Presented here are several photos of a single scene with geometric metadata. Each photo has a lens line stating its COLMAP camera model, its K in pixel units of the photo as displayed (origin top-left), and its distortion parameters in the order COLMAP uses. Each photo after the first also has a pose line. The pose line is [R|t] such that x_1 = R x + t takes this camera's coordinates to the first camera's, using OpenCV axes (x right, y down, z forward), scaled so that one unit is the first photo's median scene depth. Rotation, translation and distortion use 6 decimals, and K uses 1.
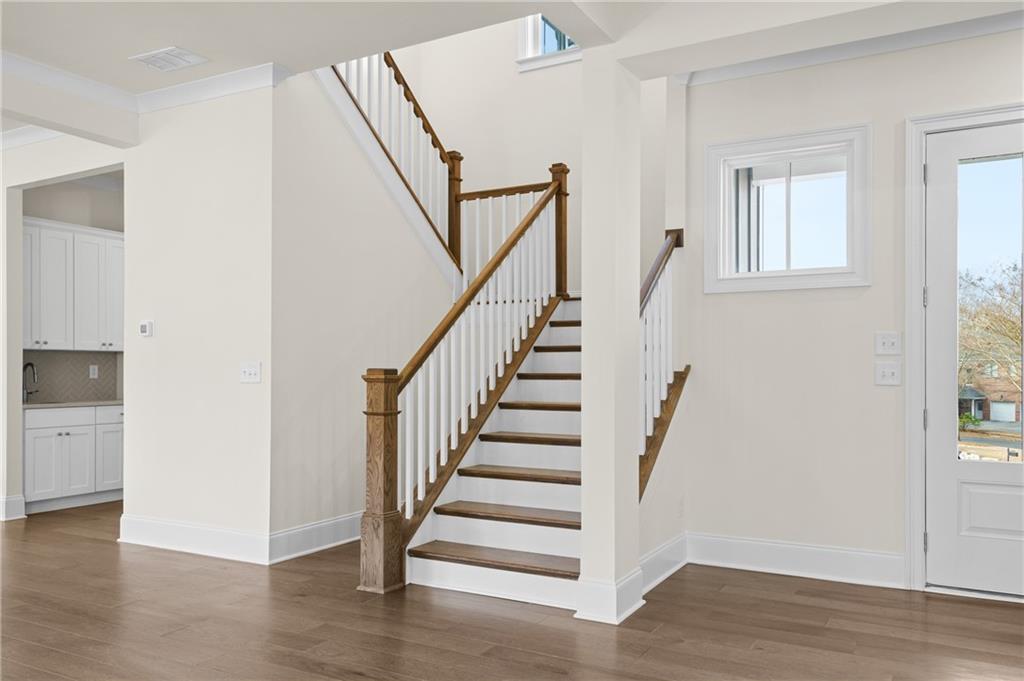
lens RADIAL K [[793.6, 0, 512.0], [0, 793.6, 345.3], [0, 0, 1]] dist [-0.013445, -0.001286]
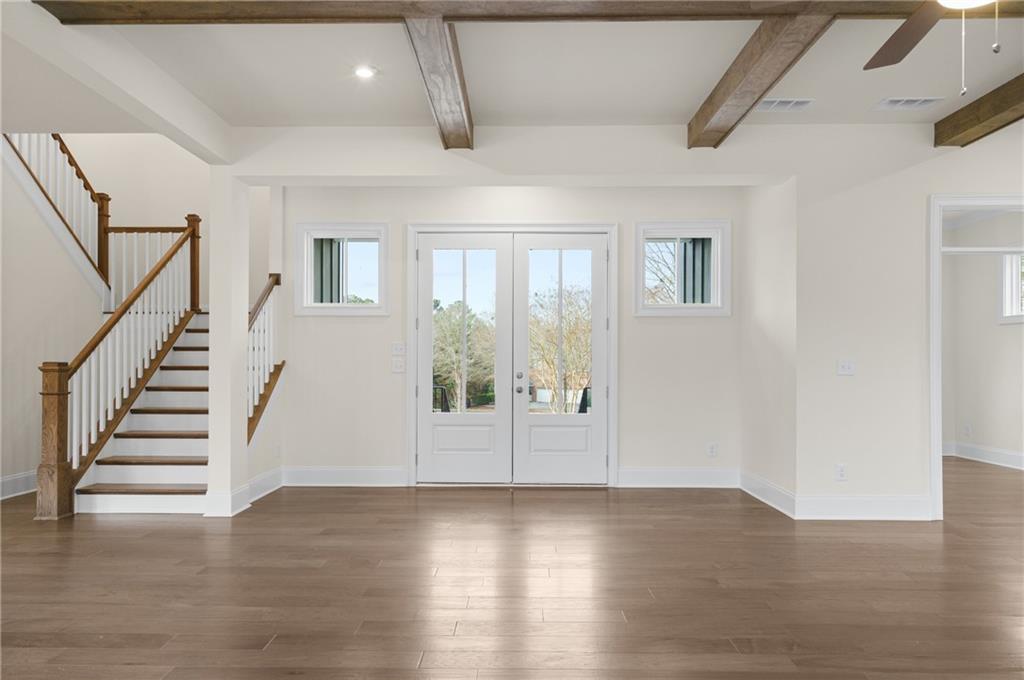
lens RADIAL K [[673.9, 0, 512.8], [0, 673.9, 368.5], [0, 0, 1]] dist [-0.007595, 0.001264]
pose [[0.876070, -0.001161, 0.482183, -0.023226], [-0.016188, 0.999363, 0.031818, -0.009481], [-0.481912, -0.035681, 0.875493, -0.390111]]
